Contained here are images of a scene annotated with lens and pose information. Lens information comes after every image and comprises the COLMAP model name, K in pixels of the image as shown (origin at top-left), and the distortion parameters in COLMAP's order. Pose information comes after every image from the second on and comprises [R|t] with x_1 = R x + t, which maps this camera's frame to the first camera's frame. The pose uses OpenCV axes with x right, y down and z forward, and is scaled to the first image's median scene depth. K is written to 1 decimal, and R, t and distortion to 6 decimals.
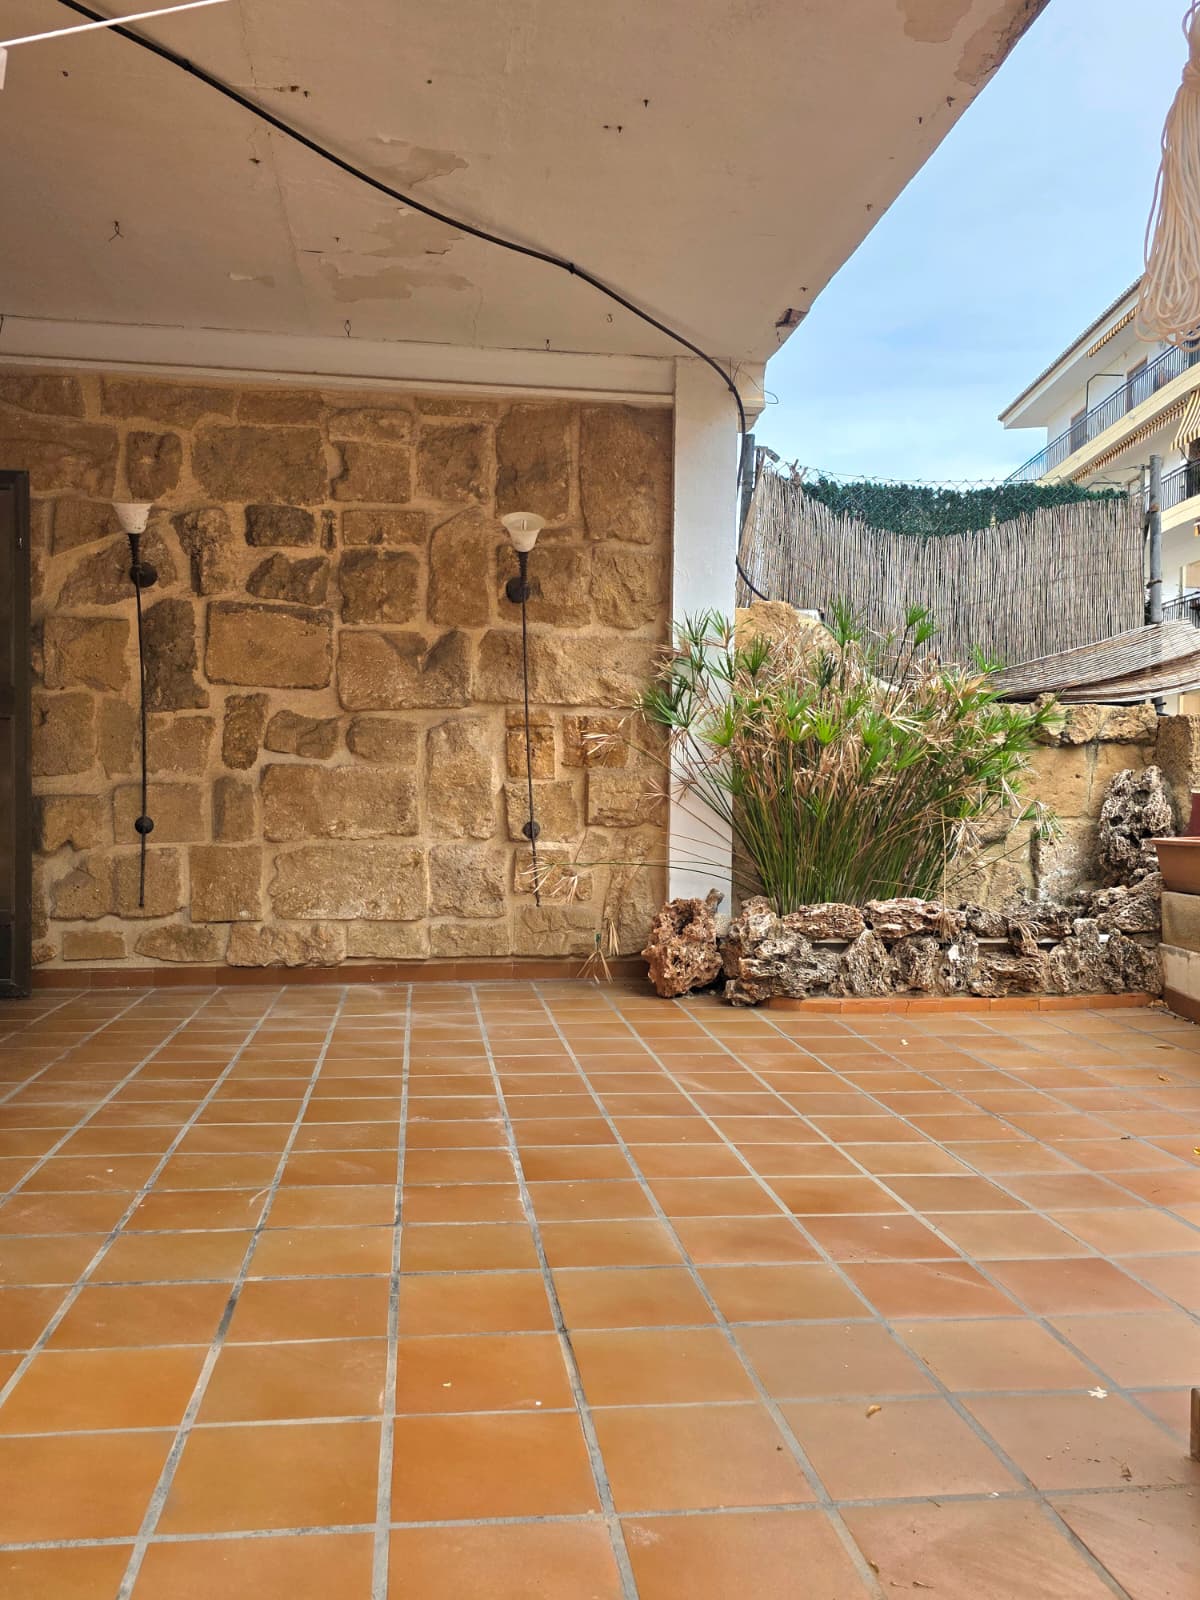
lens RADIAL K [[1287.7, 0, 601.2], [0, 1287.7, 830.0], [0, 0, 1]] dist [0.073965, -0.108509]
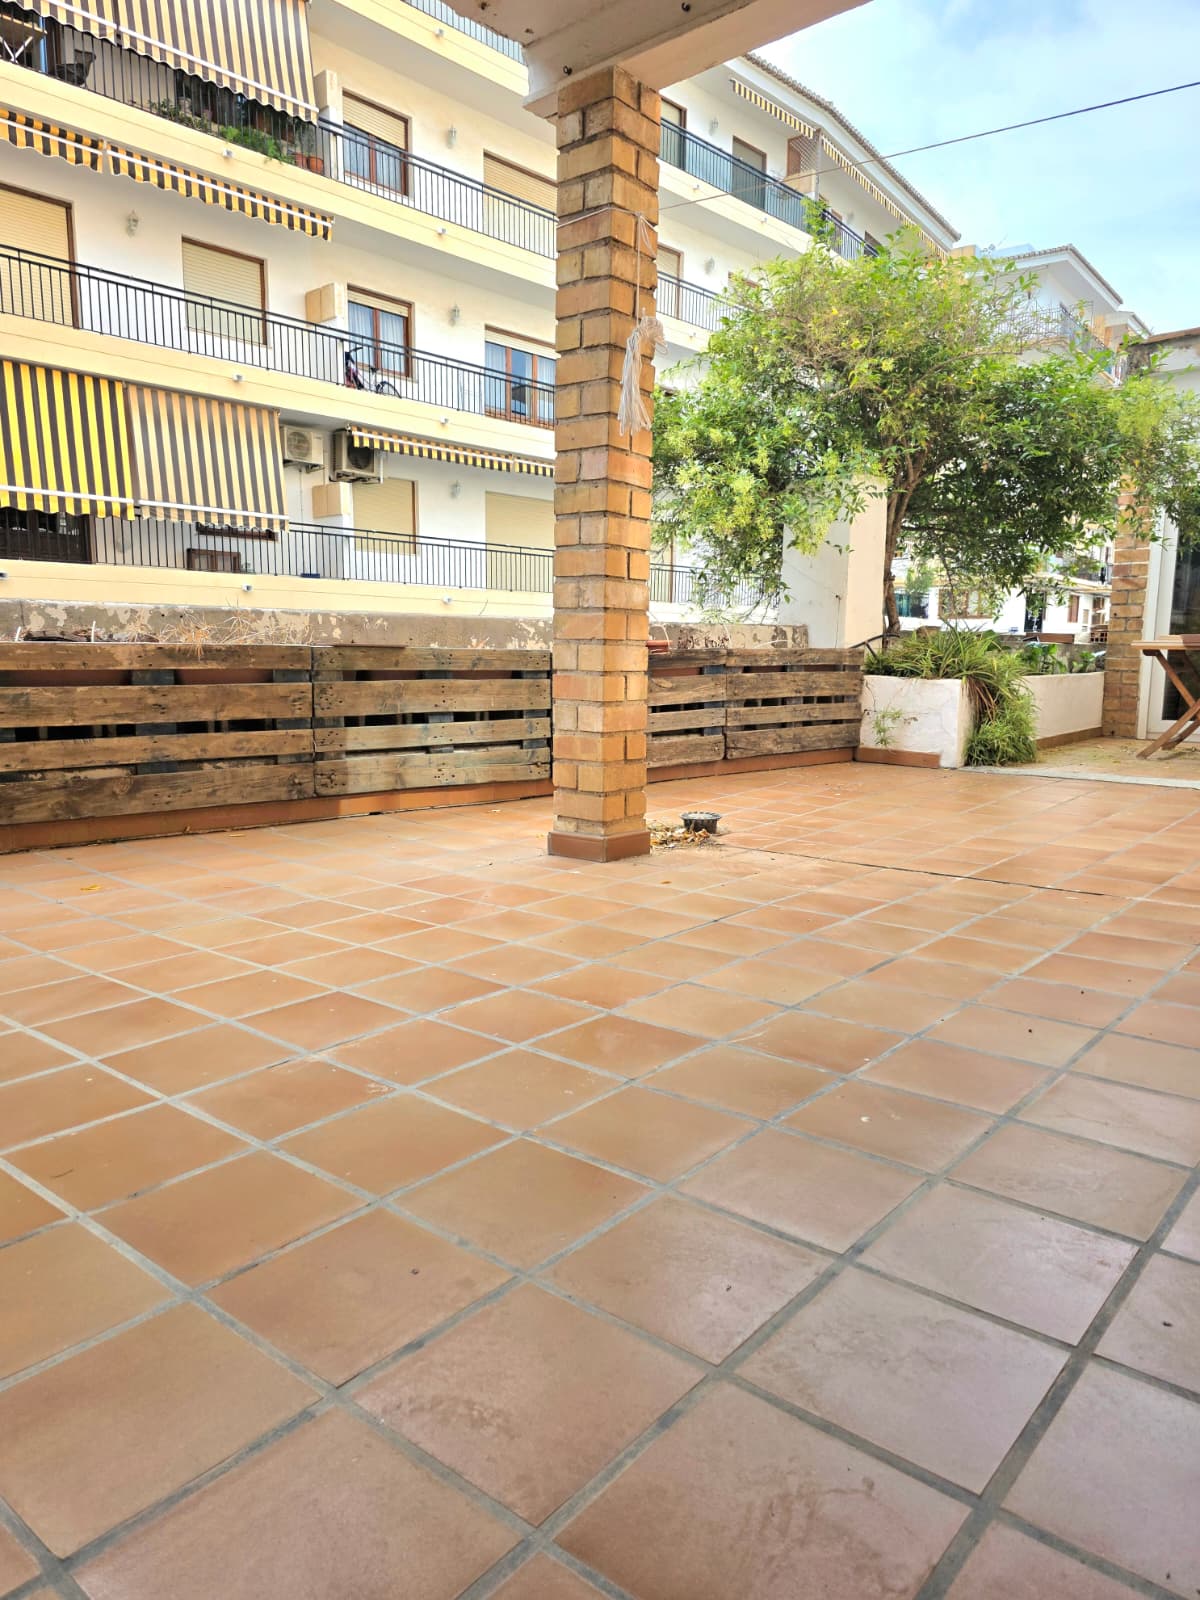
lens RADIAL K [[1116.6, 0, 605.3], [0, 1116.6, 816.9], [0, 0, 1]] dist [0.058895, -0.042120]
pose [[-0.671267, -0.129856, 0.729752, -0.372378], [0.003769, 0.983924, 0.178551, -0.003905], [-0.741206, 0.122605, -0.659986, 0.781210]]
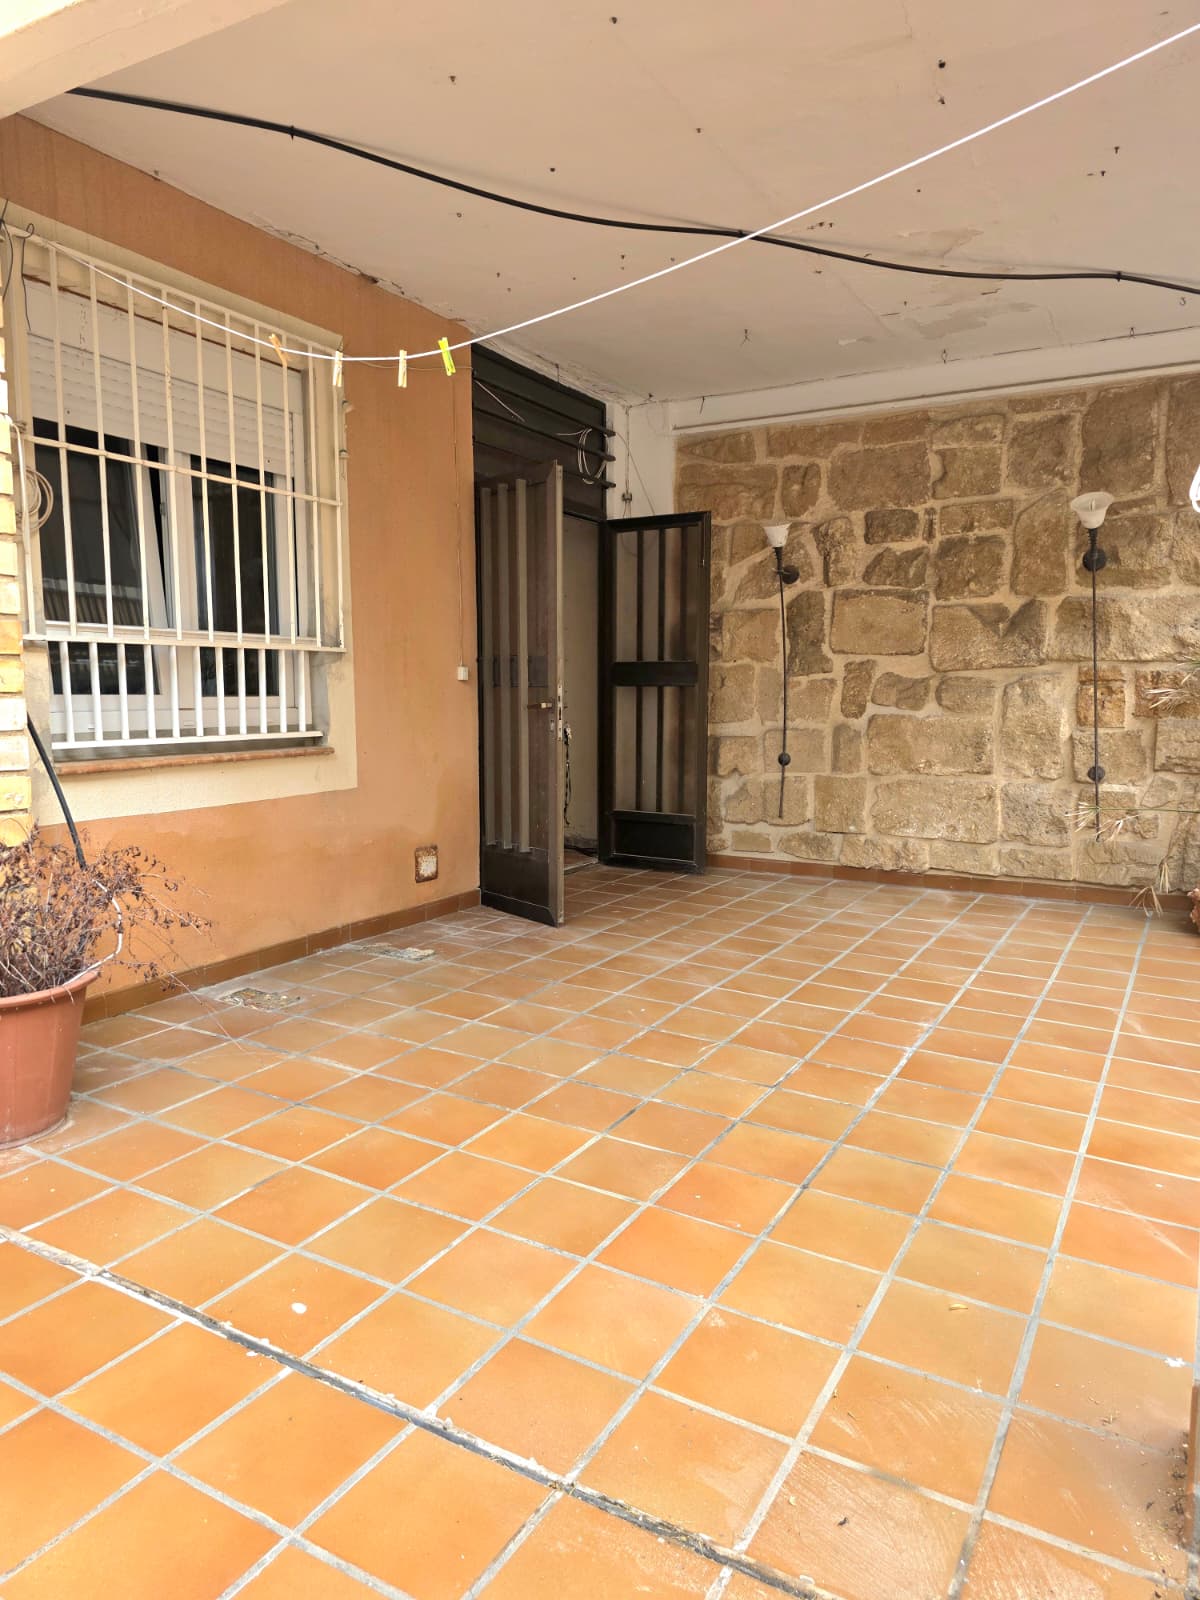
lens RADIAL K [[1065.4, 0, 600.7], [0, 1065.4, 808.3], [0, 0, 1]] dist [0.092198, -0.119271]
pose [[0.791147, 0.065483, -0.608110, 0.186262], [-0.012181, 0.995742, 0.091377, -0.052602], [0.611505, -0.064885, 0.788576, -0.019661]]
